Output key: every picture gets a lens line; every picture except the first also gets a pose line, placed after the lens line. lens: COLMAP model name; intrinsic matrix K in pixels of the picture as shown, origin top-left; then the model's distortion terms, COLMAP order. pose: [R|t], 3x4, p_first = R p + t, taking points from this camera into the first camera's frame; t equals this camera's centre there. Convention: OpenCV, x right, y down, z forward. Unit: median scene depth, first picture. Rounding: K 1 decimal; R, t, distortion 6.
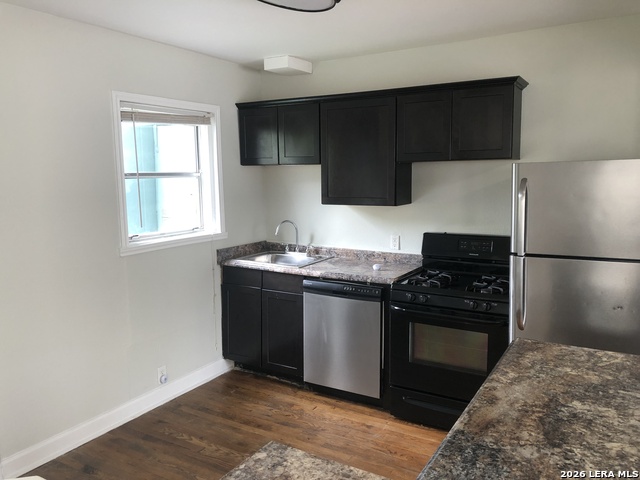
lens RADIAL K [[528.2, 0, 320.7], [0, 528.2, 237.2], [0, 0, 1]] dist [0.047806, -0.063233]
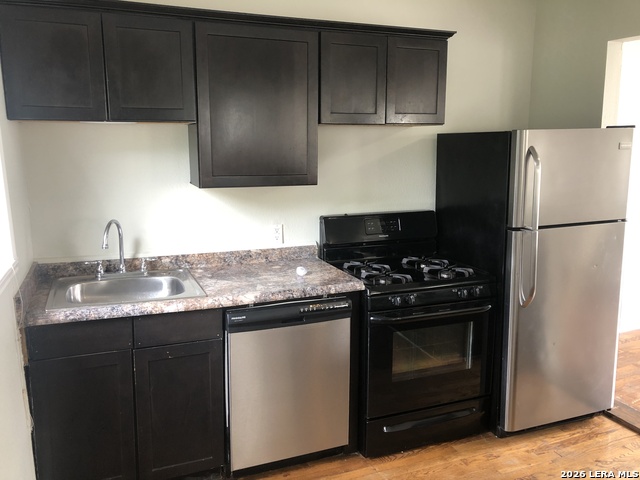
lens RADIAL K [[528.2, 0, 311.6], [0, 528.2, 228.4], [0, 0, 1]] dist [0.047806, -0.063233]
pose [[0.611179, -0.124747, 0.781600, -0.439770], [0.088870, 0.992073, 0.088847, -0.063956], [-0.786487, 0.015159, 0.617420, 0.539289]]
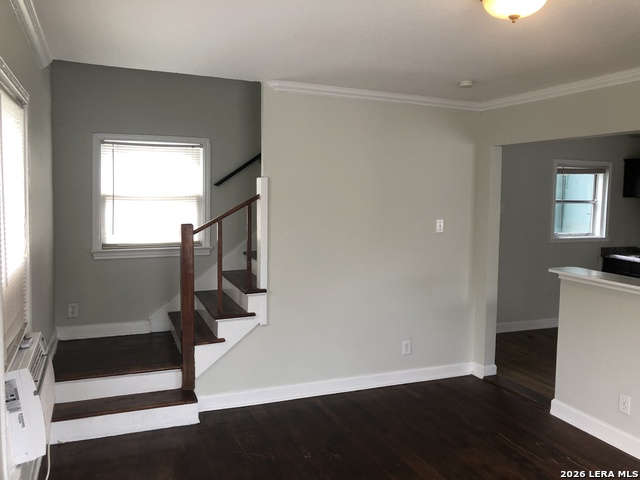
lens RADIAL K [[528.2, 0, 326.2], [0, 528.2, 235.8], [0, 0, 1]] dist [0.047806, -0.063233]
pose [[0.801826, 0.080089, -0.592166, 0.105895], [-0.102766, 0.994695, -0.004622, 0.090972], [0.588655, 0.064561, 0.805803, -0.923133]]
